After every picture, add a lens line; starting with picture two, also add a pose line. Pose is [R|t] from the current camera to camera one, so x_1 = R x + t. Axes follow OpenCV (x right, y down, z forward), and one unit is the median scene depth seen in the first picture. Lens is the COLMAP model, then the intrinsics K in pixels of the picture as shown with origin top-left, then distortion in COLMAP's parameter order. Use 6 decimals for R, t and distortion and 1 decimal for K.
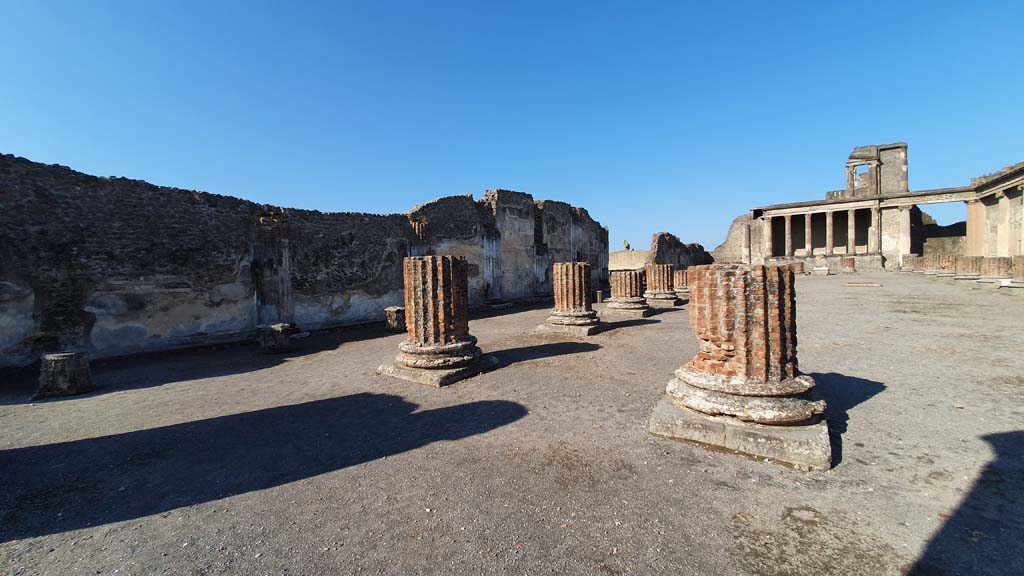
lens RADIAL K [[403.6, 0, 505.7], [0, 403.6, 284.5], [0, 0, 1]] dist [0.013107, -0.017752]
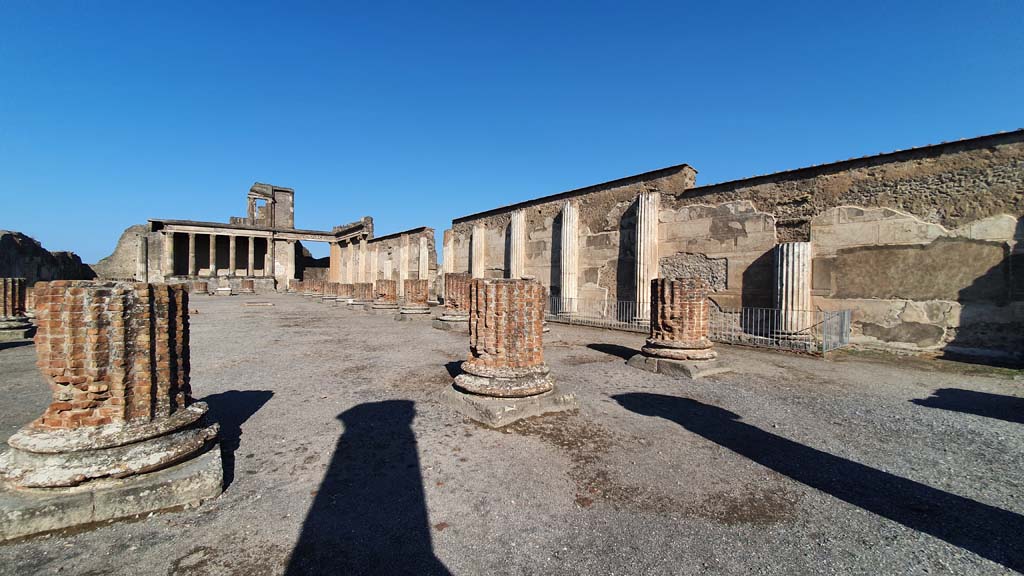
lens RADIAL K [[403.6, 0, 505.7], [0, 403.6, 284.5], [0, 0, 1]] dist [0.013107, -0.017752]
pose [[0.296924, 0.032959, 0.954332, 0.013466], [0.014479, 0.999134, -0.039011, -0.000457], [-0.954791, 0.025401, 0.296189, 0.008660]]
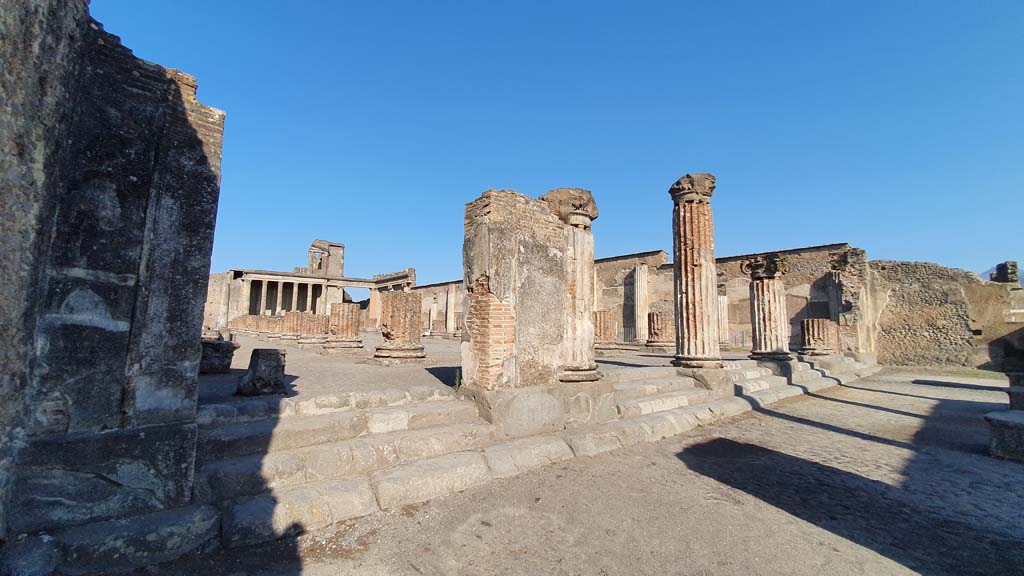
lens RADIAL K [[402.2, 0, 506.4], [0, 402.2, 283.5], [0, 0, 1]] dist [0.012195, -0.013552]
pose [[0.260512, 0.140164, 0.955242, -0.826199], [0.013508, 0.988780, -0.148769, 0.073057], [-0.965376, 0.051659, 0.255696, 0.092381]]
